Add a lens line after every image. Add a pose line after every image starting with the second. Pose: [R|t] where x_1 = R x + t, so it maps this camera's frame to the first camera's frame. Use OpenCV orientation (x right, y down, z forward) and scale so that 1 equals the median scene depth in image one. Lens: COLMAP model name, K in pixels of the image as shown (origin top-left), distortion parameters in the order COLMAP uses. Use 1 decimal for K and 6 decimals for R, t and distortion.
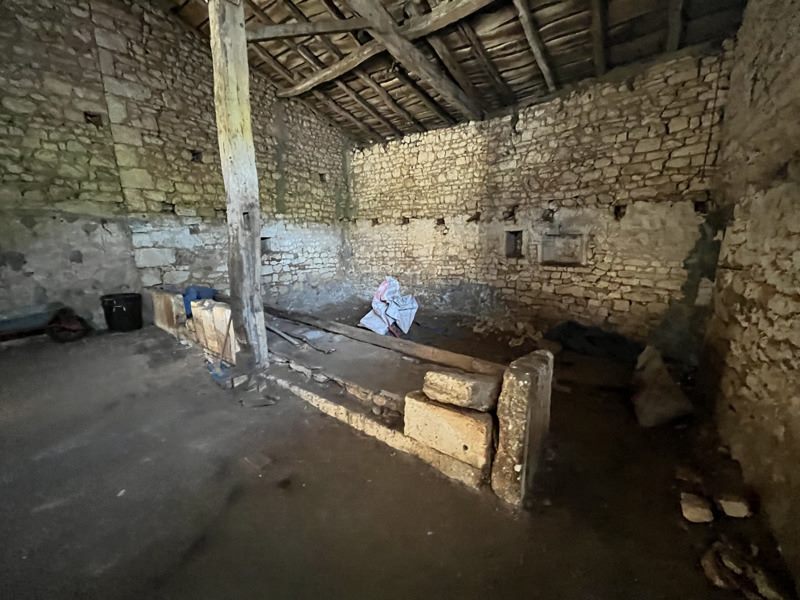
lens RADIAL K [[322.5, 0, 400.0], [0, 322.5, 300.0], [0, 0, 1]] dist [-0.001611, -0.000590]
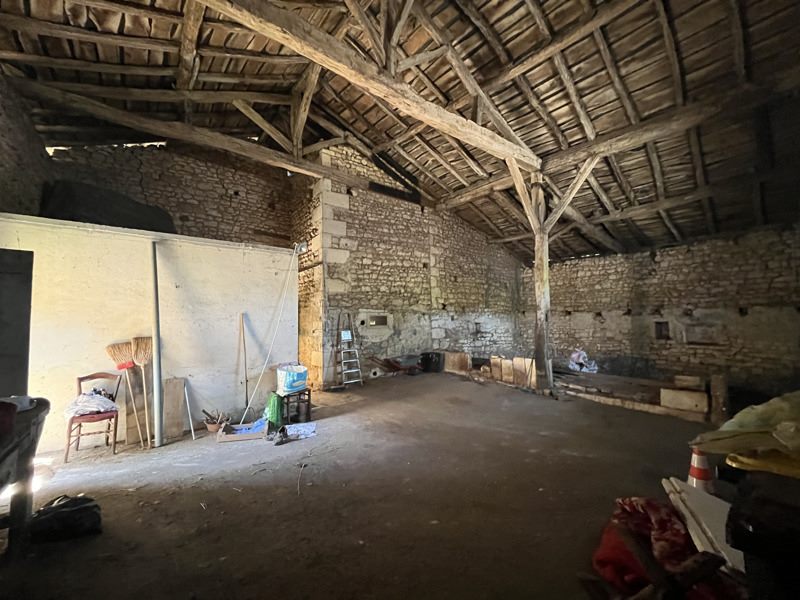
lens RADIAL K [[322.5, 0, 400.0], [0, 322.5, 300.0], [0, 0, 1]] dist [-0.001611, -0.000590]
pose [[0.975744, -0.000259, -0.218915, -0.570540], [-0.055269, 0.967314, -0.247487, 0.145400], [0.211823, 0.253583, 0.943836, -0.798988]]
